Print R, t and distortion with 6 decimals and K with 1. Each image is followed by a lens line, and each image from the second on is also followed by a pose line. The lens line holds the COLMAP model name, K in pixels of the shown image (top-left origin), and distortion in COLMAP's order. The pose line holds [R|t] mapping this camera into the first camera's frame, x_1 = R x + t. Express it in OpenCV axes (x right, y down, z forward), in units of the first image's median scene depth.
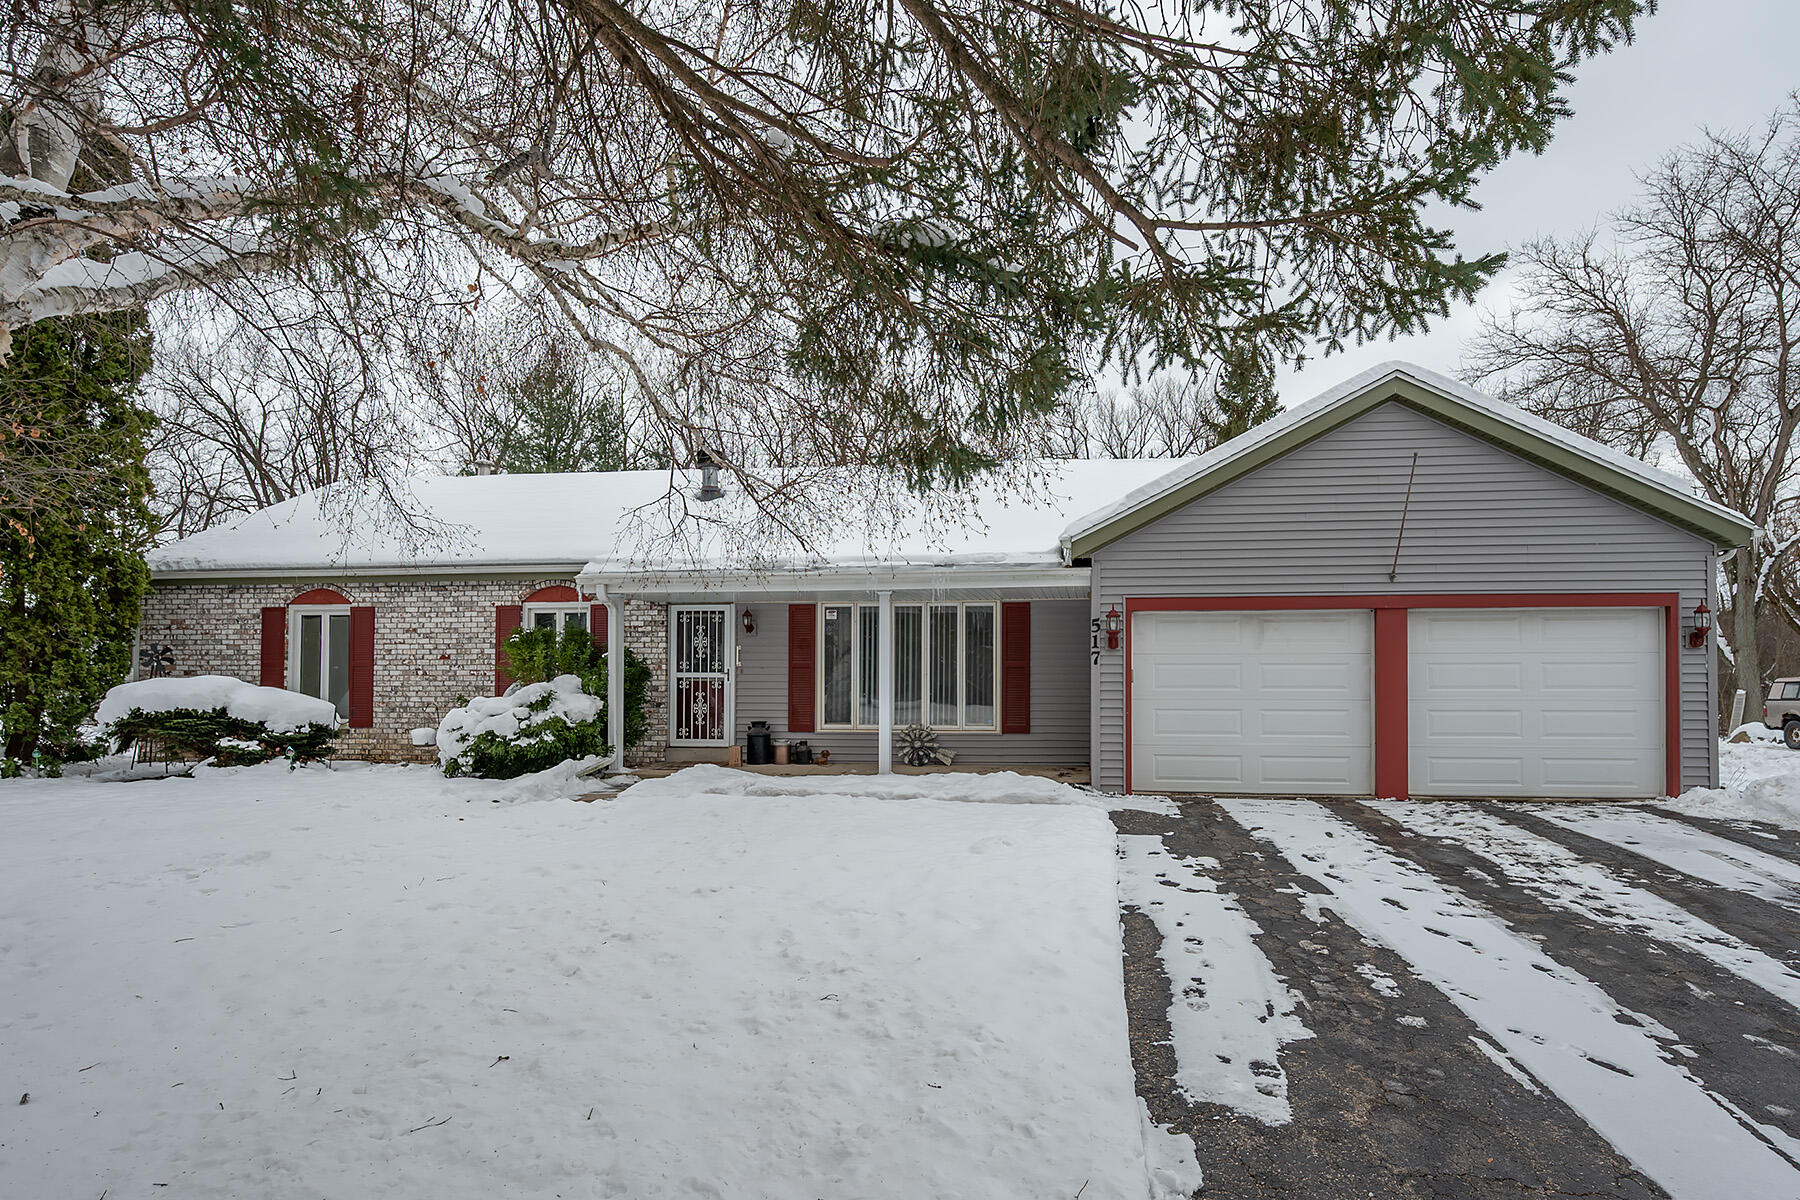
lens RADIAL K [[900.0, 0, 900.9], [0, 900.0, 621.3], [0, 0, 1]] dist [0.000201, -0.000477]
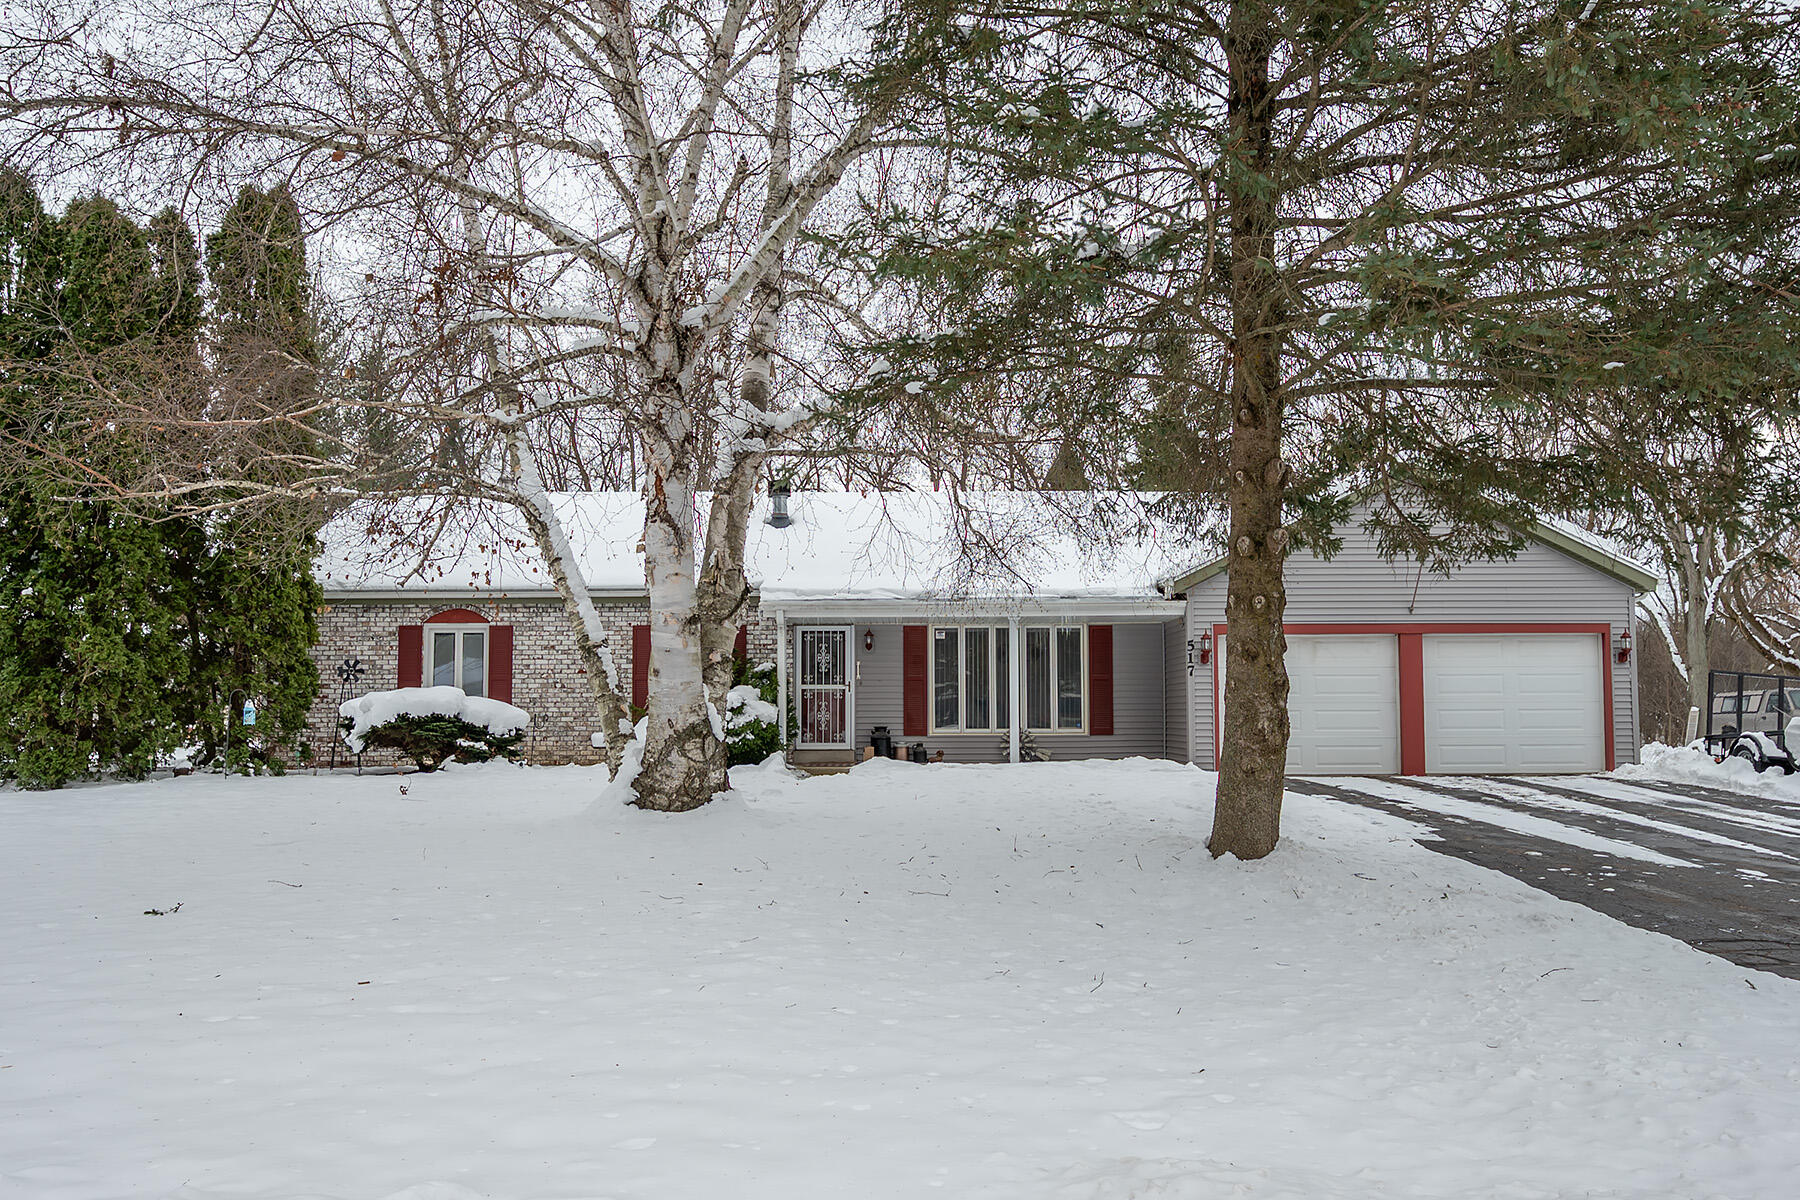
lens RADIAL K [[1028.0, 0, 900.0], [0, 1028.0, 600.0], [0, 0, 1]] dist [-0.001184, 0.000358]
pose [[0.996129, 0.006202, 0.087683, -0.259772], [-0.003213, 0.999410, -0.034183, -0.007028], [-0.087844, 0.033769, 0.995562, -0.342304]]
